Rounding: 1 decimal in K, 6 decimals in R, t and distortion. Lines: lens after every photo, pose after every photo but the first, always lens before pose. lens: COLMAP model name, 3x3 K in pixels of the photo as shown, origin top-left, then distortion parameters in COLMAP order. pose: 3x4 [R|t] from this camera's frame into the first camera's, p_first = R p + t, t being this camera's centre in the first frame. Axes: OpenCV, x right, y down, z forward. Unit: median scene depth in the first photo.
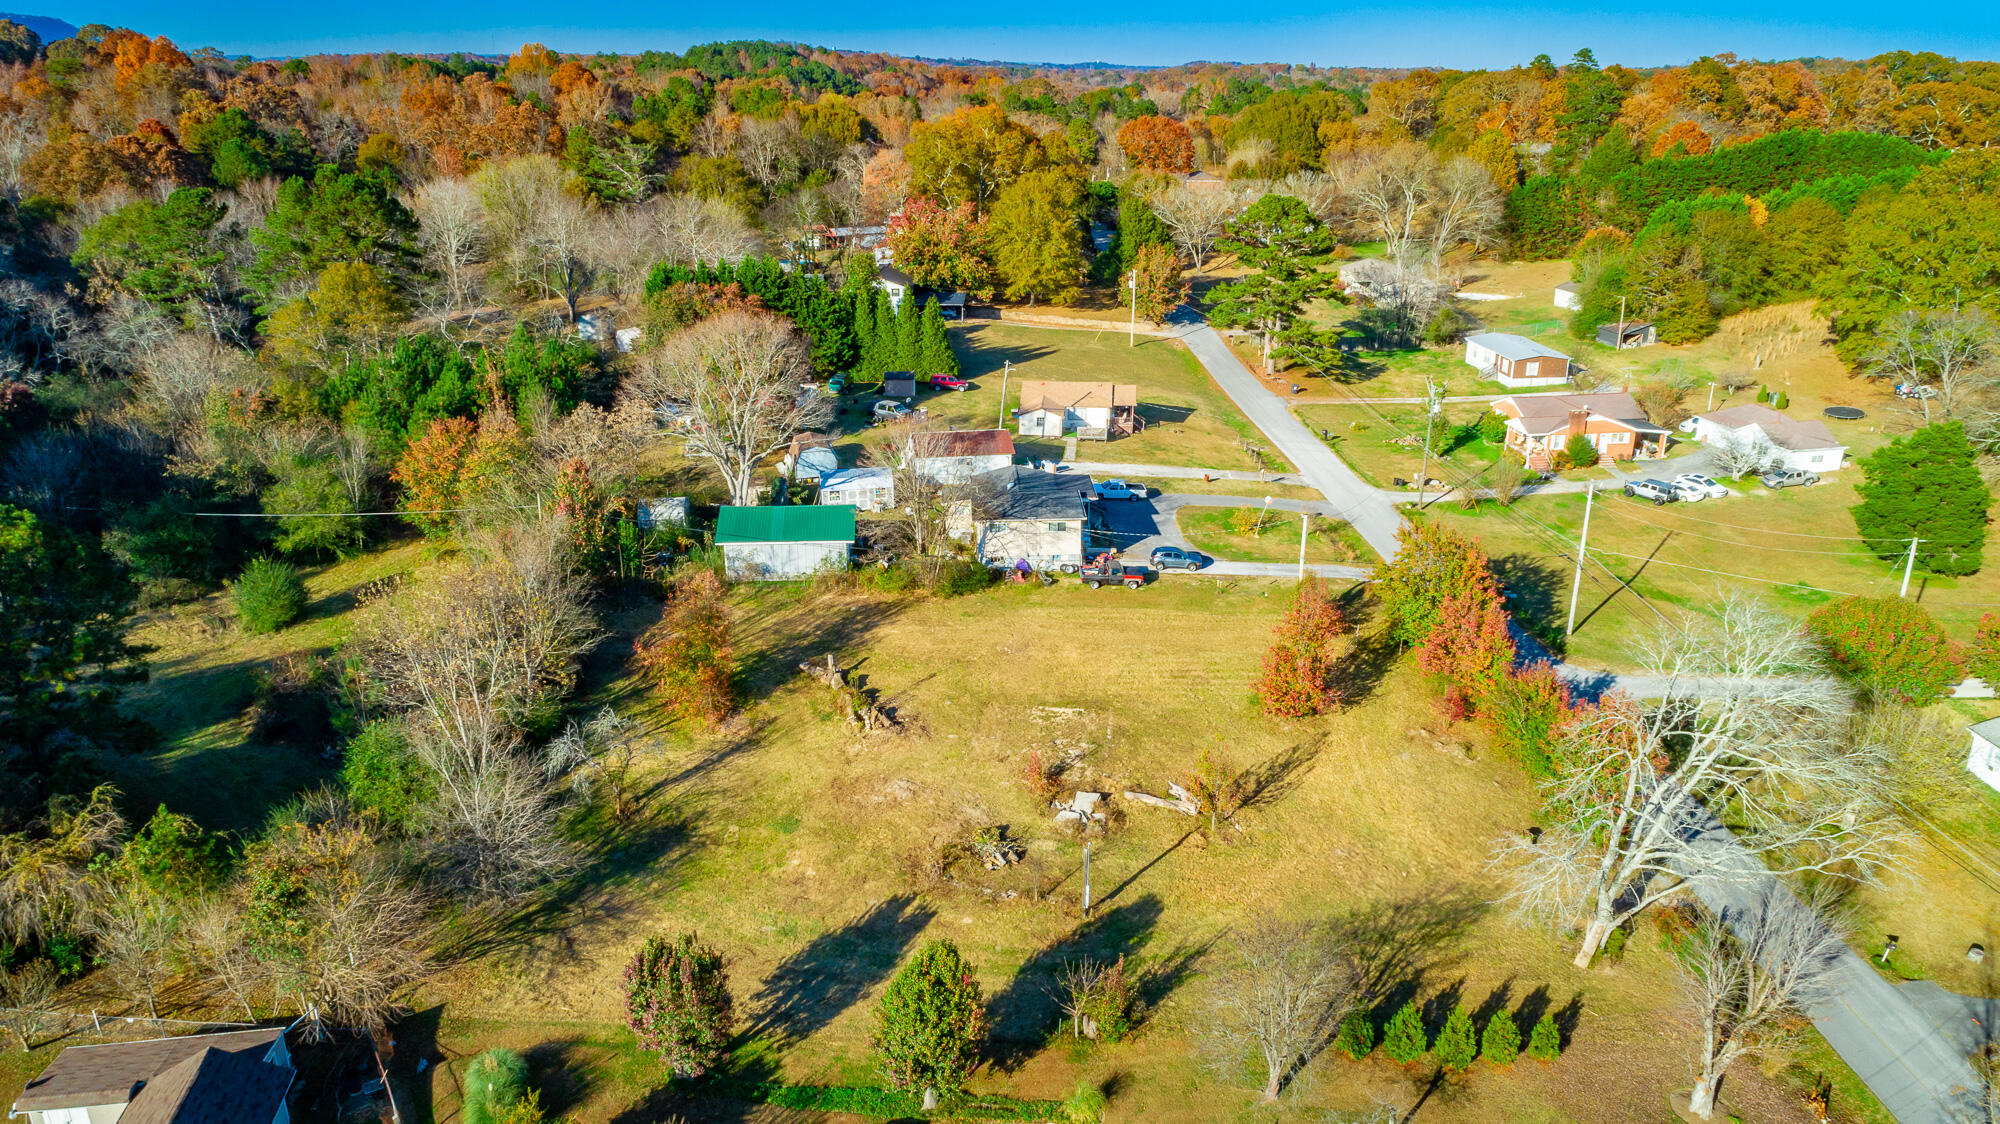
lens RADIAL K [[1364.0, 0, 1011.6], [0, 1364.0, 572.4], [0, 0, 1]] dist [-0.017108, 0.005291]
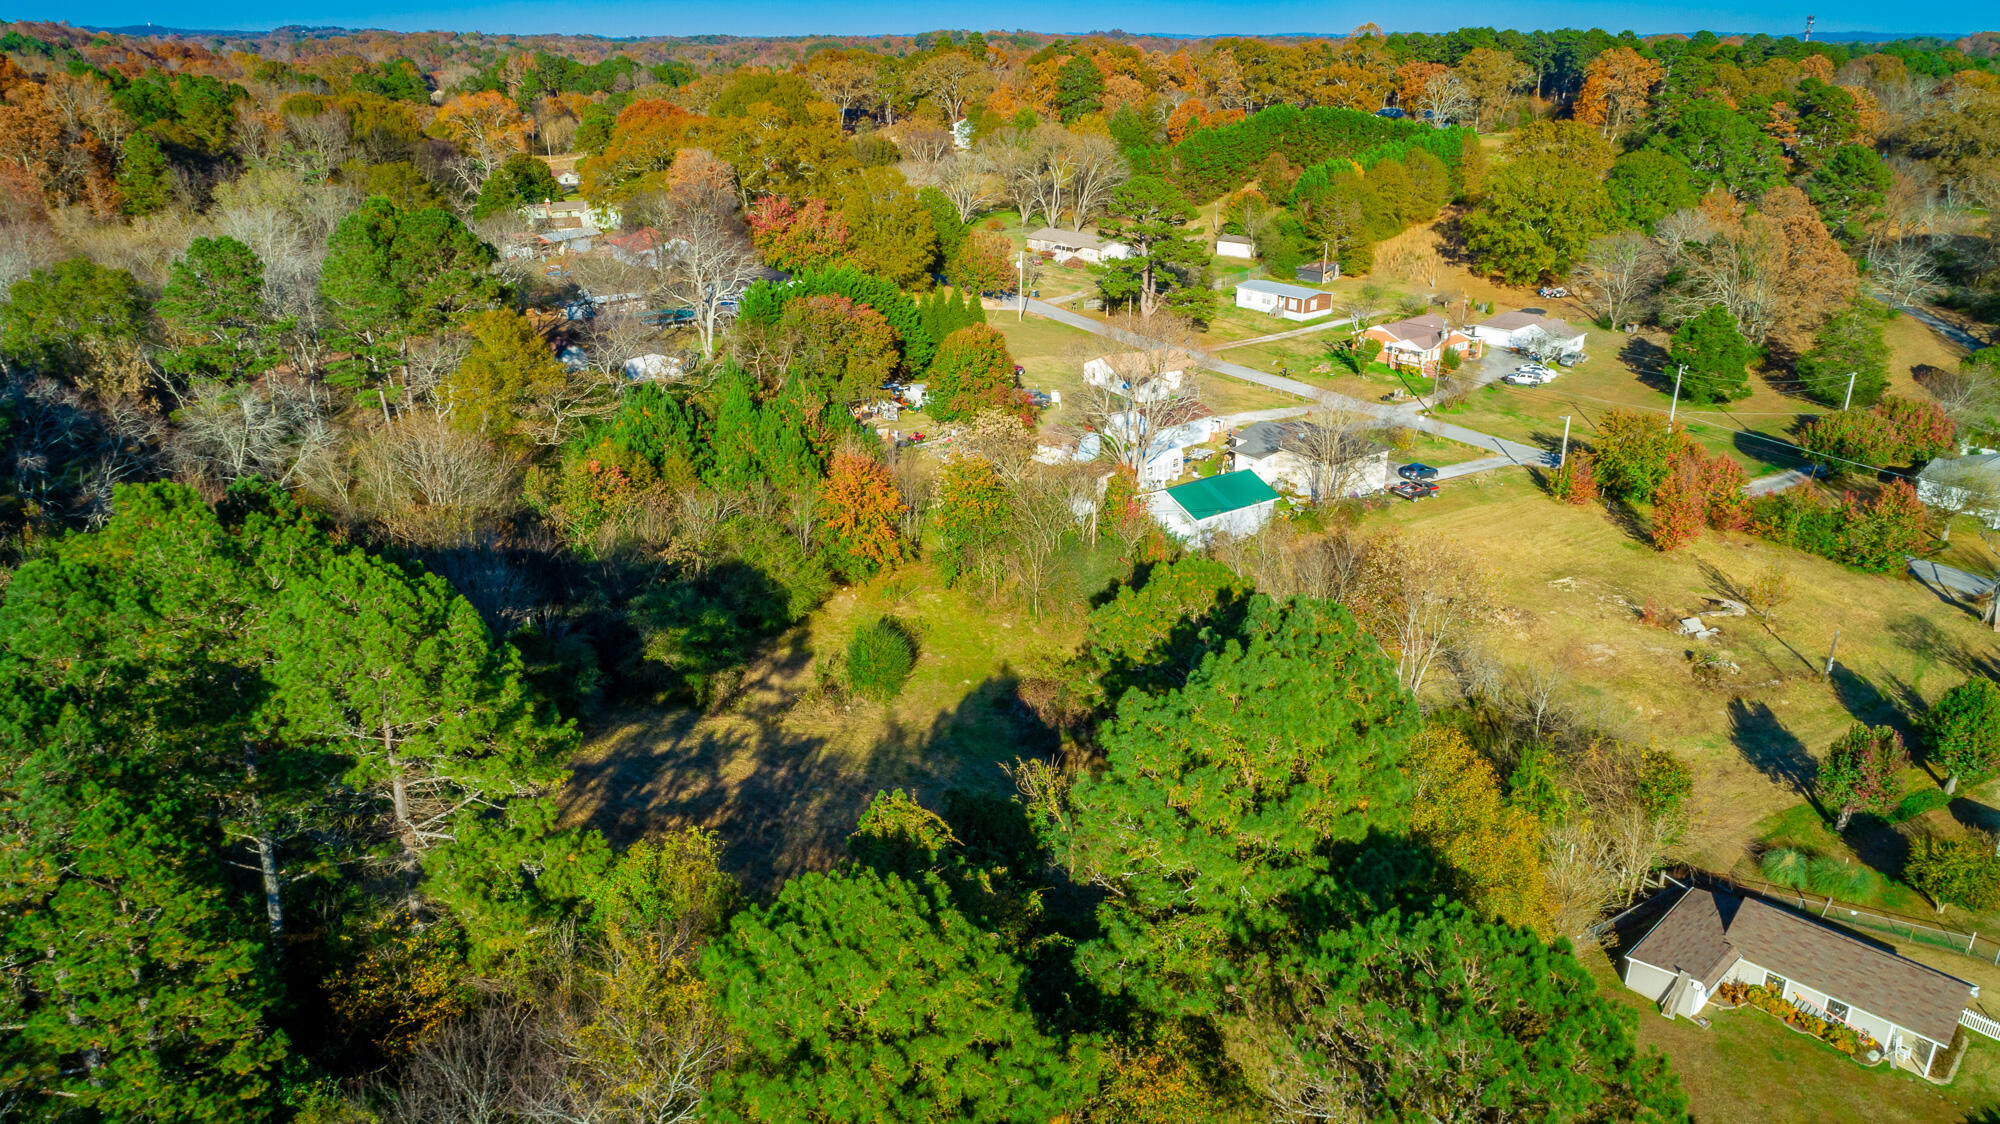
lens RADIAL K [[1368.4, 0, 1000.0], [0, 1368.4, 562.0], [0, 0, 1]] dist [-0.019209, 0.008472]
pose [[0.820128, -0.197882, 0.536873, -0.878180], [0.189203, 0.979300, 0.071927, -0.090799], [-0.539993, 0.042589, 0.840592, 0.139706]]
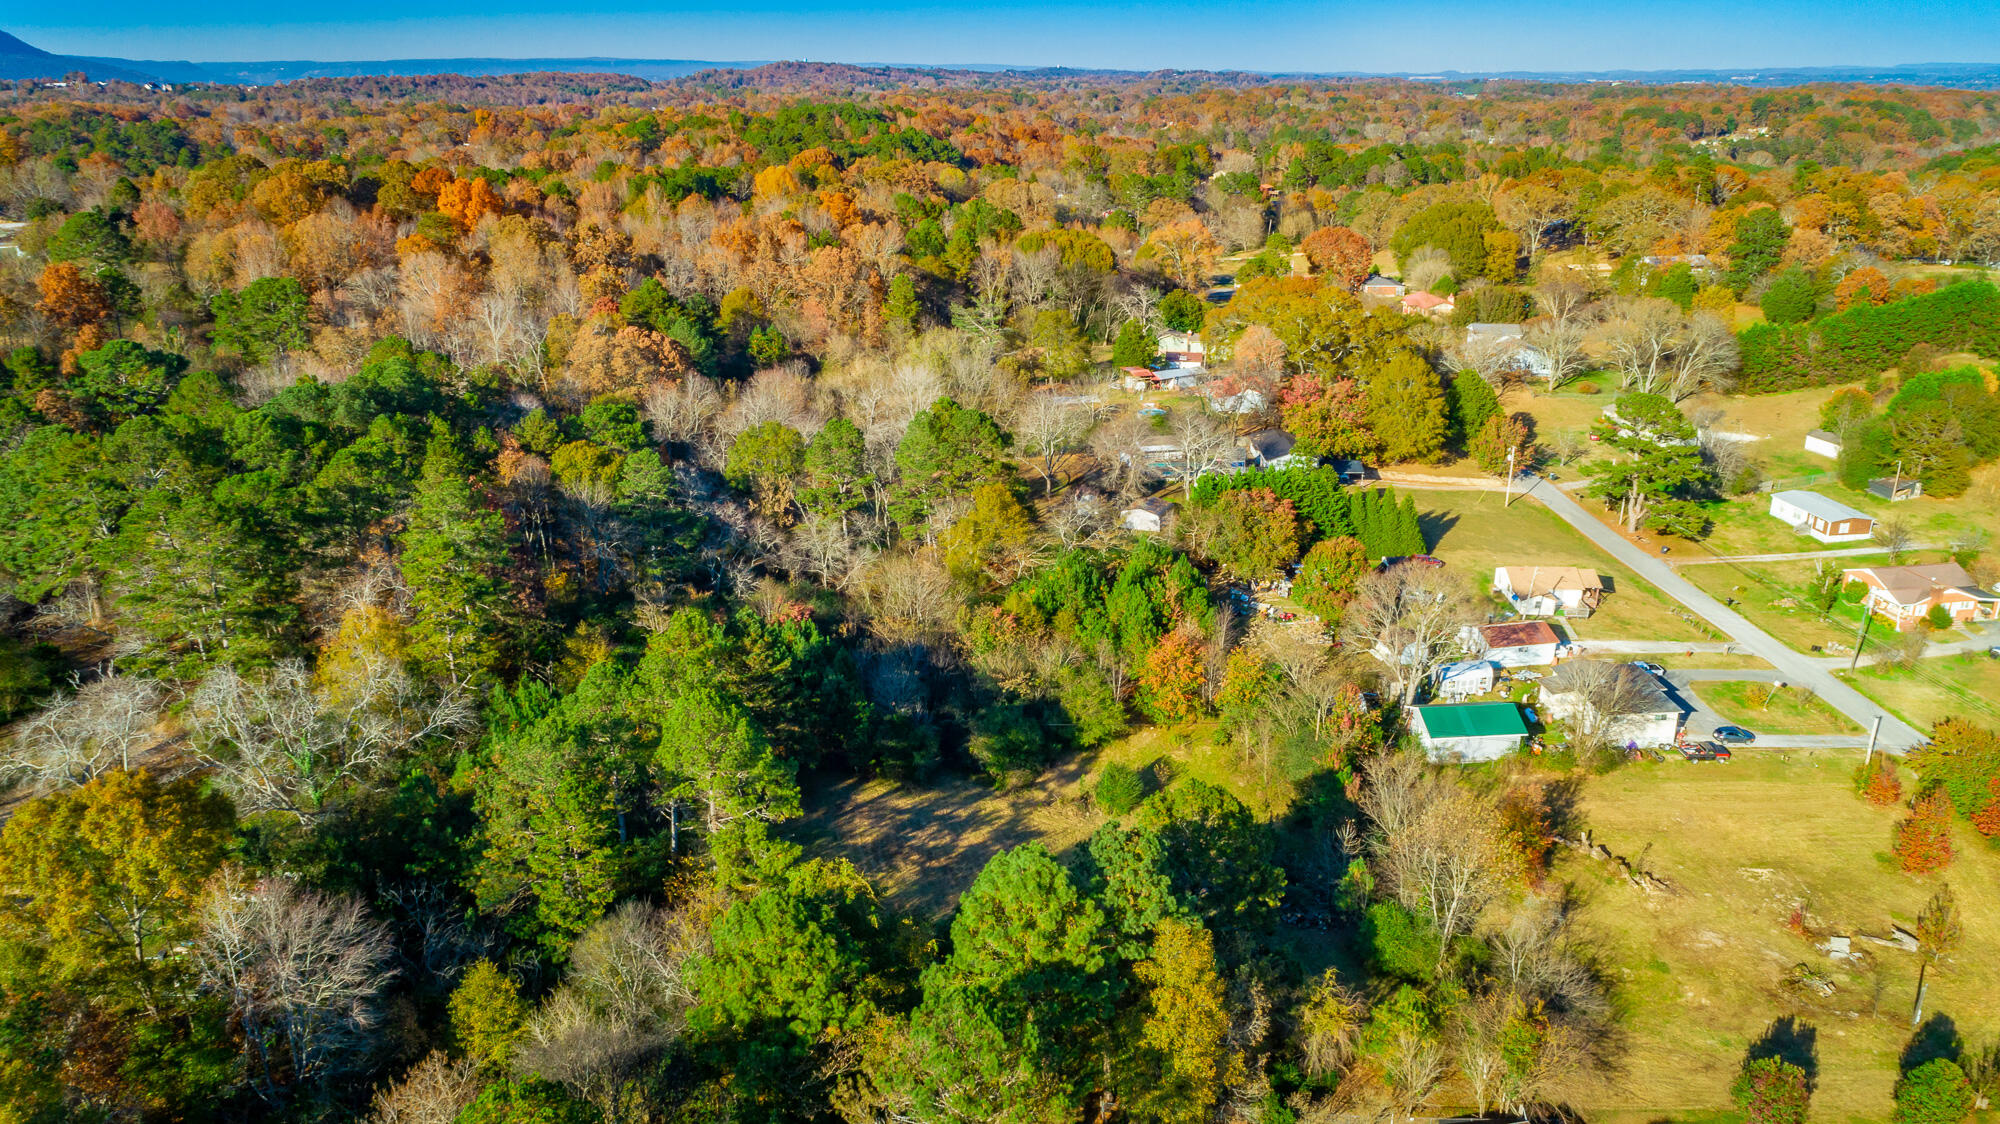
lens RADIAL K [[1386.1, 0, 1000.0], [0, 1386.1, 562.0], [0, 0, 1]] dist [-0.018721, 0.008537]
pose [[0.999389, -0.015467, 0.031359, -0.635971], [0.015719, 0.999846, -0.007810, -0.179261], [-0.031234, 0.008298, 0.999478, -0.348663]]
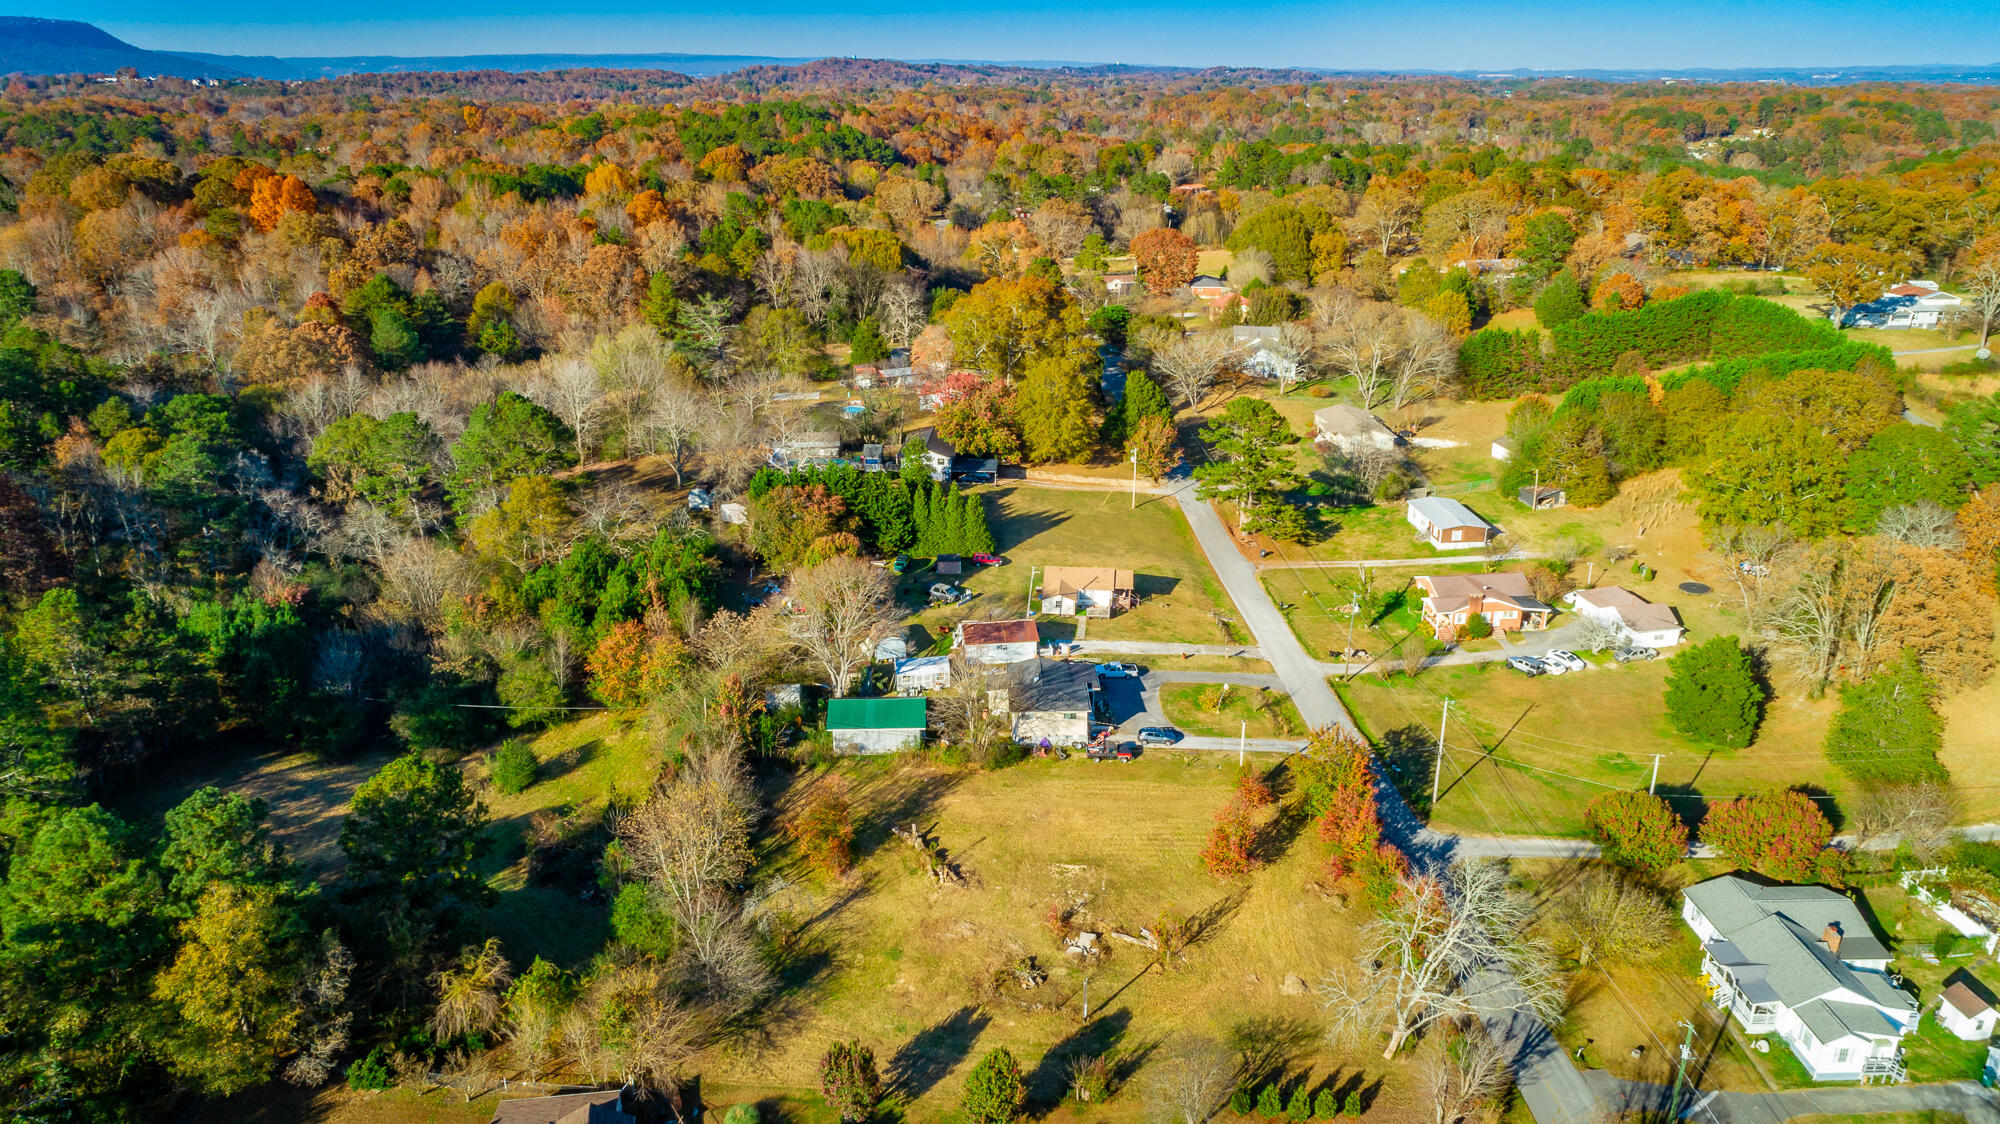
lens RADIAL K [[1386.1, 0, 1000.0], [0, 1386.1, 562.0], [0, 0, 1]] dist [-0.018721, 0.008537]
pose [[0.999773, 0.005140, -0.020690, -0.009042], [-0.005258, 0.999970, -0.005664, -0.172299], [0.020660, 0.005771, 0.999770, -0.393561]]
